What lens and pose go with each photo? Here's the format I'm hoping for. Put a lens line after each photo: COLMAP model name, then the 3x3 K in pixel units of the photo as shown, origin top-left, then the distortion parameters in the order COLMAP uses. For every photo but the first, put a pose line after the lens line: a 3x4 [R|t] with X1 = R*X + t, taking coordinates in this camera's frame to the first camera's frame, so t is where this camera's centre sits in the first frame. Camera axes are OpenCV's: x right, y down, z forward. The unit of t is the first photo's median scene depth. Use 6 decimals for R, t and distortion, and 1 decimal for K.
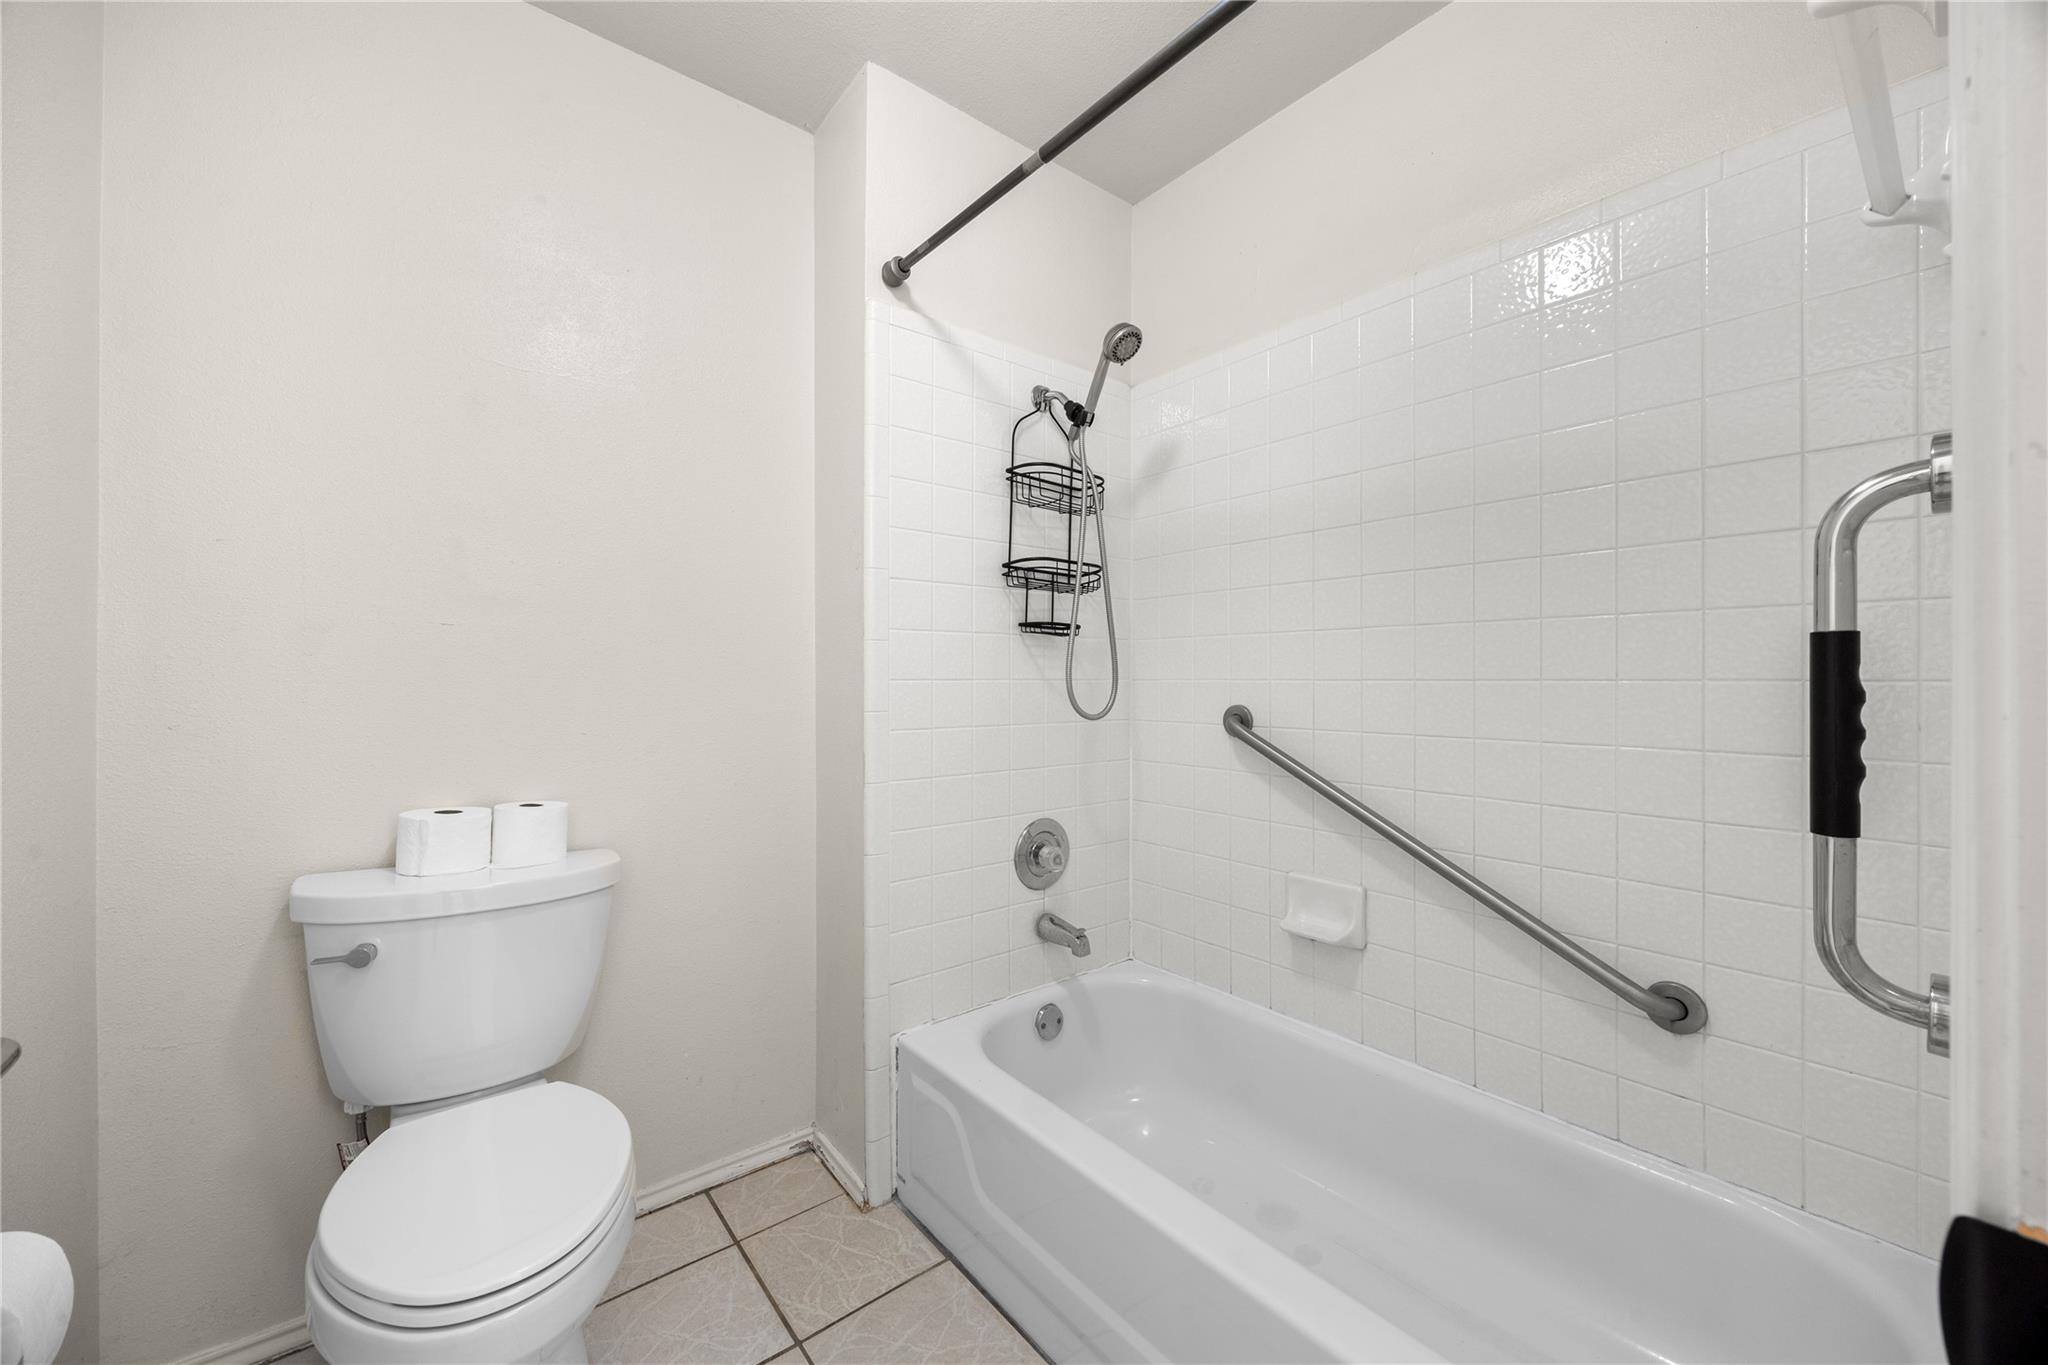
lens RADIAL K [[773.6, 0, 1022.0], [0, 773.6, 677.9], [0, 0, 1]] dist [-0.005194, 0.000501]
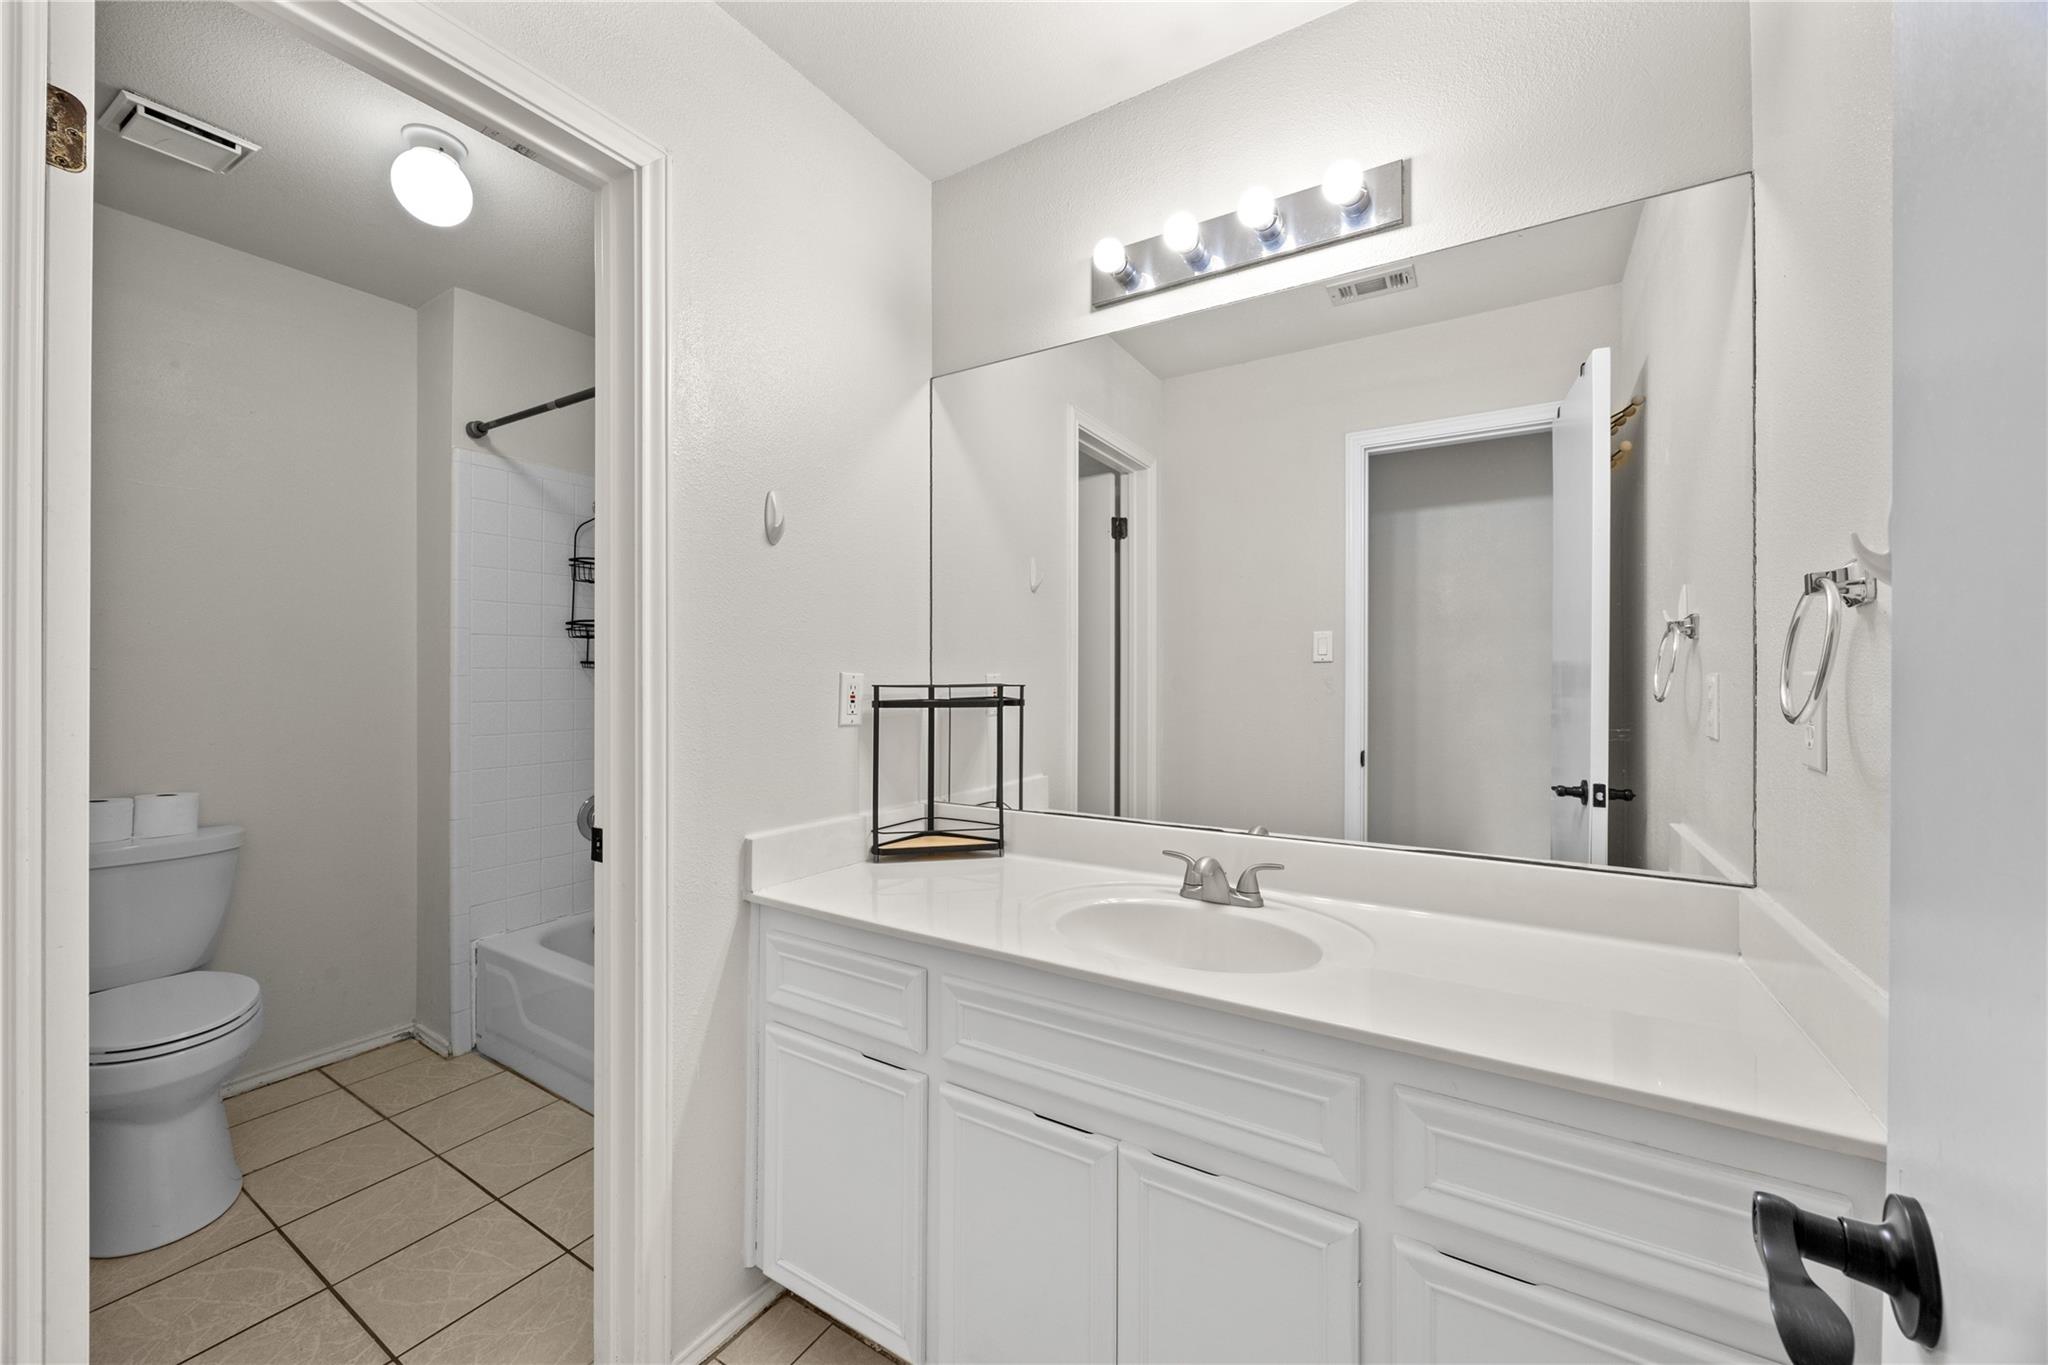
lens RADIAL K [[776.2, 0, 1020.6], [0, 776.2, 669.8], [0, 0, 1]] dist [-0.005343, -0.000202]
pose [[0.943915, 0.000502, 0.330187, 0.339370], [0.001808, 0.999976, -0.006688, -0.049188], [-0.330183, 0.006910, 0.943892, -0.766589]]
